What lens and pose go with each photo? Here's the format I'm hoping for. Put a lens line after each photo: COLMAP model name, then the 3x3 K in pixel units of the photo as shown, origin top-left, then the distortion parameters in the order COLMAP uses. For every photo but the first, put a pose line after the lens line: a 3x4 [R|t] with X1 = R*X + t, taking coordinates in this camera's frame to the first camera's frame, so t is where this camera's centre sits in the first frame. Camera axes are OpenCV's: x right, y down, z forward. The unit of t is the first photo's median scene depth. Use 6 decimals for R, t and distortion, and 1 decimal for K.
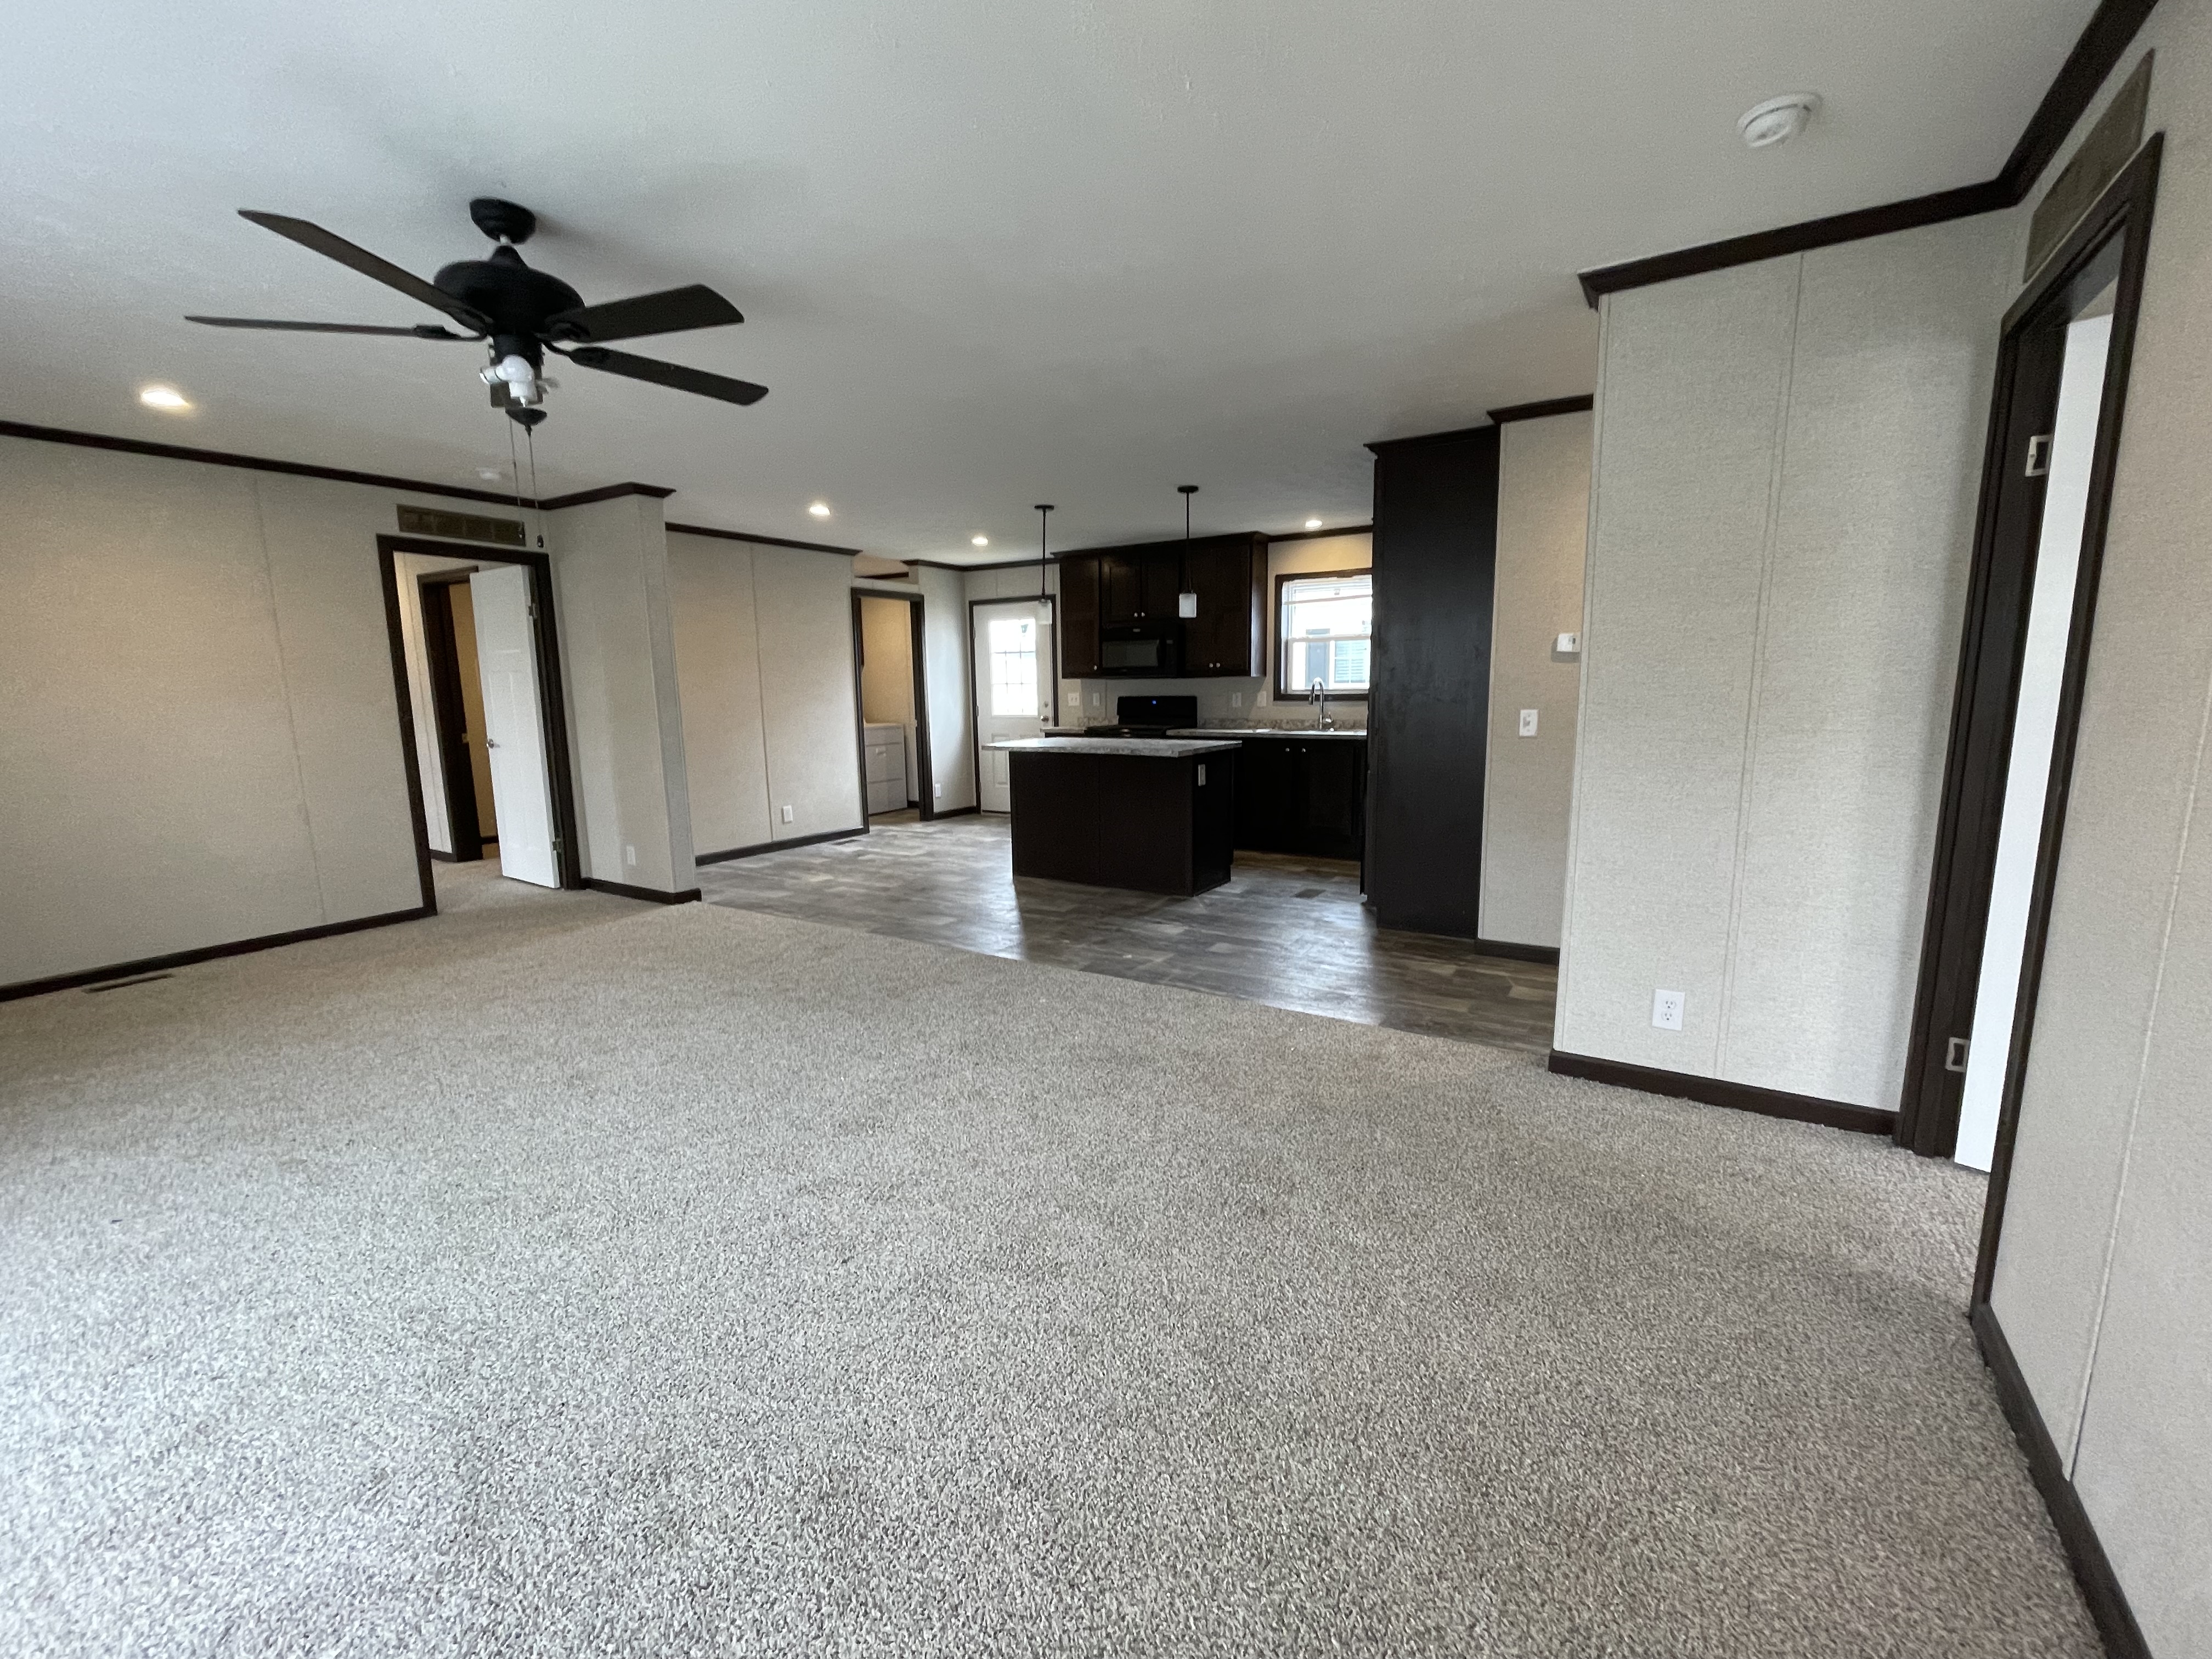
lens RADIAL K [[917.1, 0, 1092.9], [0, 917.1, 824.7], [0, 0, 1]] dist [-0.003529, -0.000482]
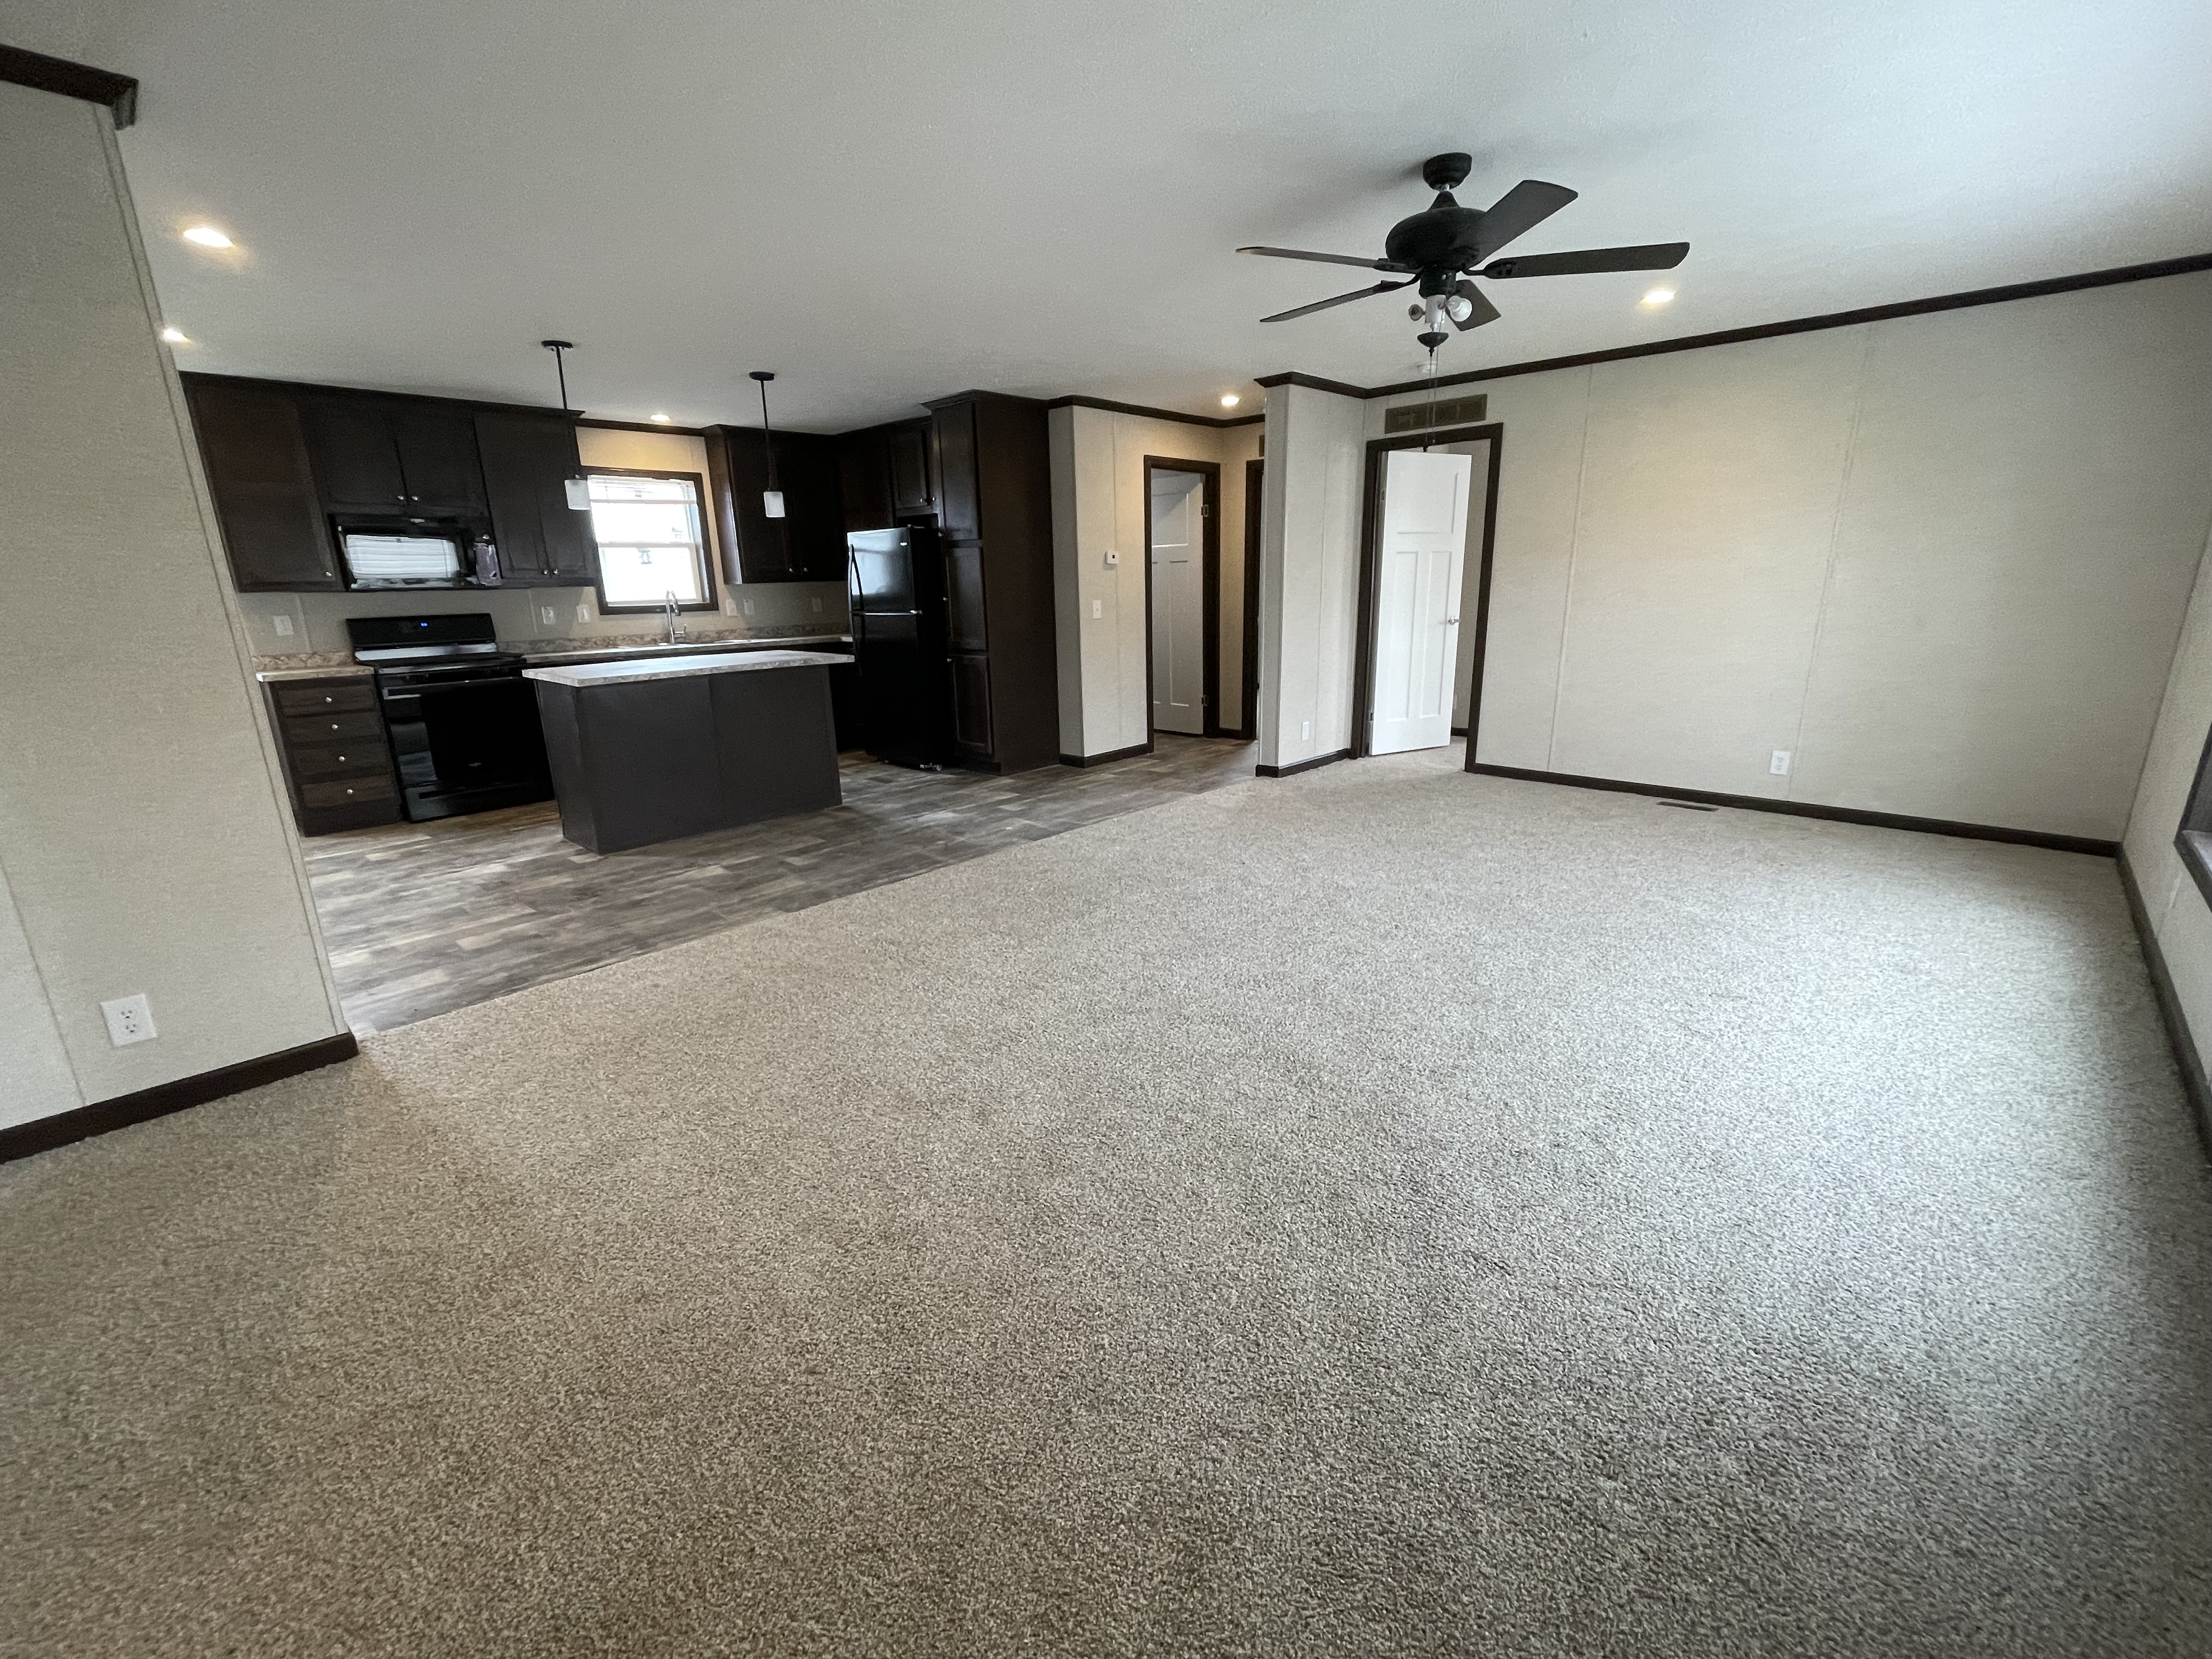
lens RADIAL K [[917.1, 0, 1100.0], [0, 917.1, 823.6], [0, 0, 1]] dist [-0.003529, -0.000482]
pose [[0.196817, -0.242837, 0.949891, -0.818537], [0.167818, 0.962887, 0.211388, -0.067177], [-0.965971, 0.117804, 0.230265, 0.506074]]
